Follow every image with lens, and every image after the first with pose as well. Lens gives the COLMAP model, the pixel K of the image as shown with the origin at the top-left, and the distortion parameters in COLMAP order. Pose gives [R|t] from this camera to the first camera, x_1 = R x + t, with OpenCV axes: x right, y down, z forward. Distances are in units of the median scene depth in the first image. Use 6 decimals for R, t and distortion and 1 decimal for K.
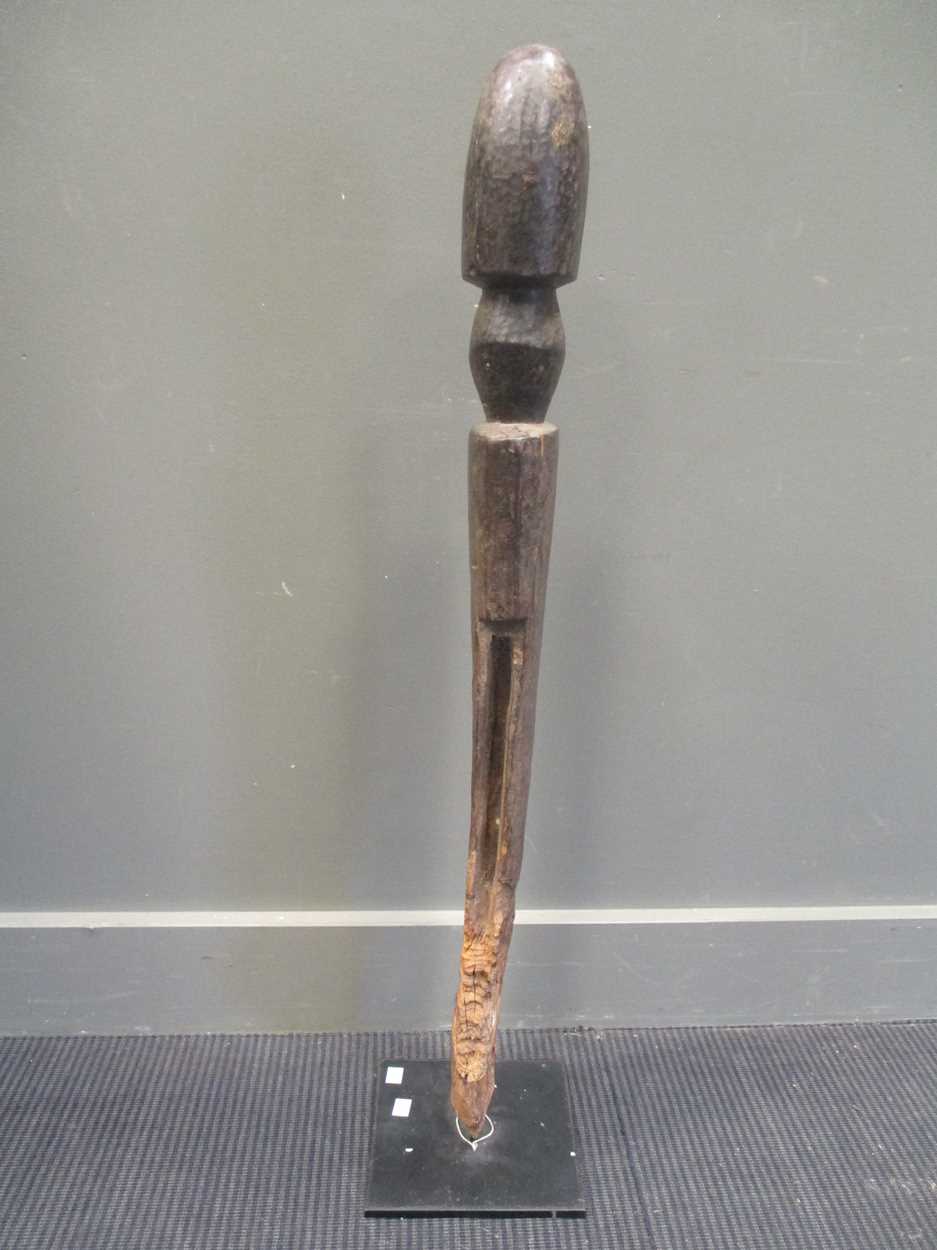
lens RADIAL K [[1040.5, 0, 470.4], [0, 1040.5, 623.1], [0, 0, 1]] dist [-0.019807, 0.002176]
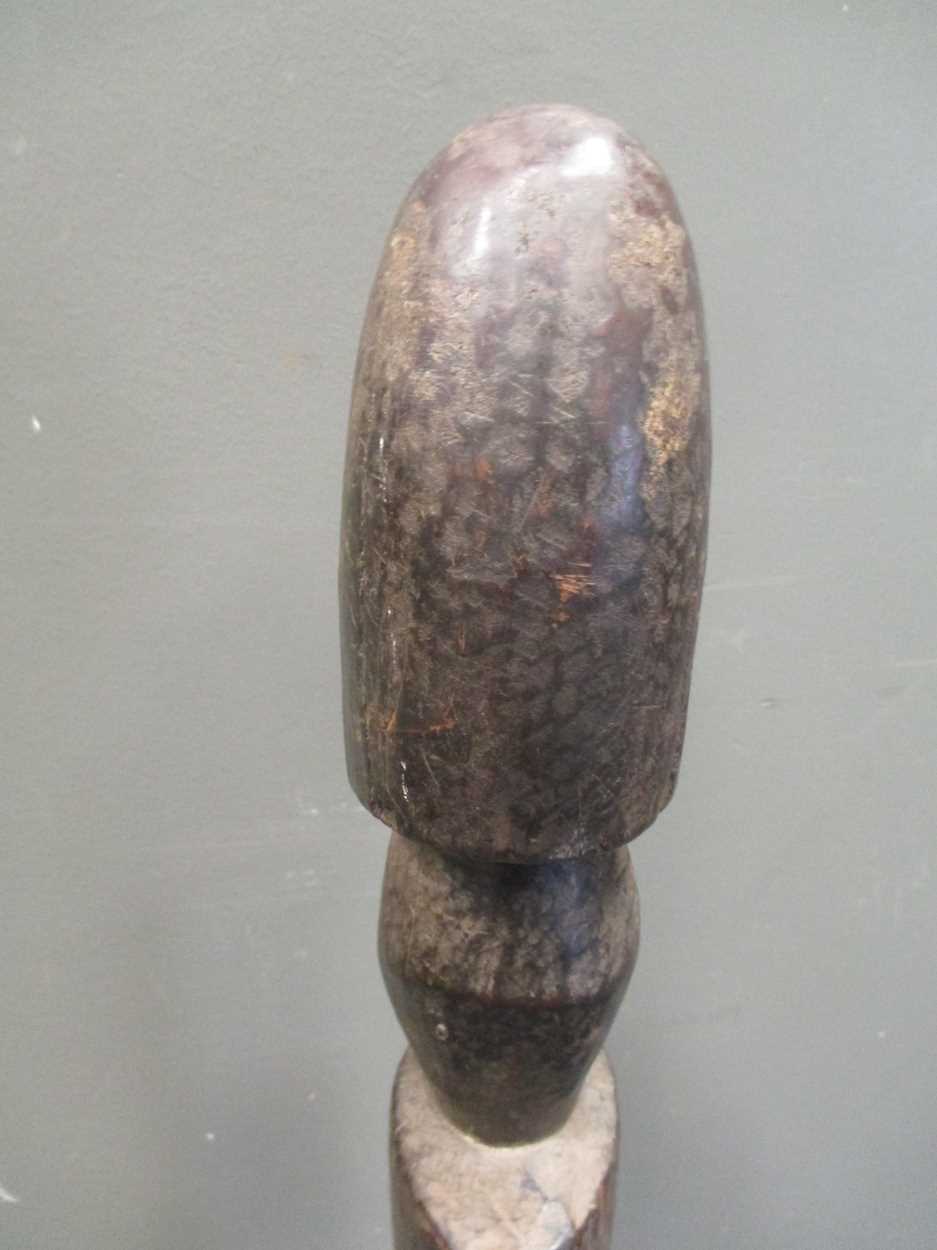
lens RADIAL K [[1040.5, 0, 461.6], [0, 1040.5, 623.0], [0, 0, 1]] dist [-0.019807, 0.002176]
pose [[0.987945, -0.069168, 0.138495, -0.004104], [0.067528, 0.997581, 0.016510, -0.106990], [-0.139302, -0.006959, 0.990226, 0.180517]]
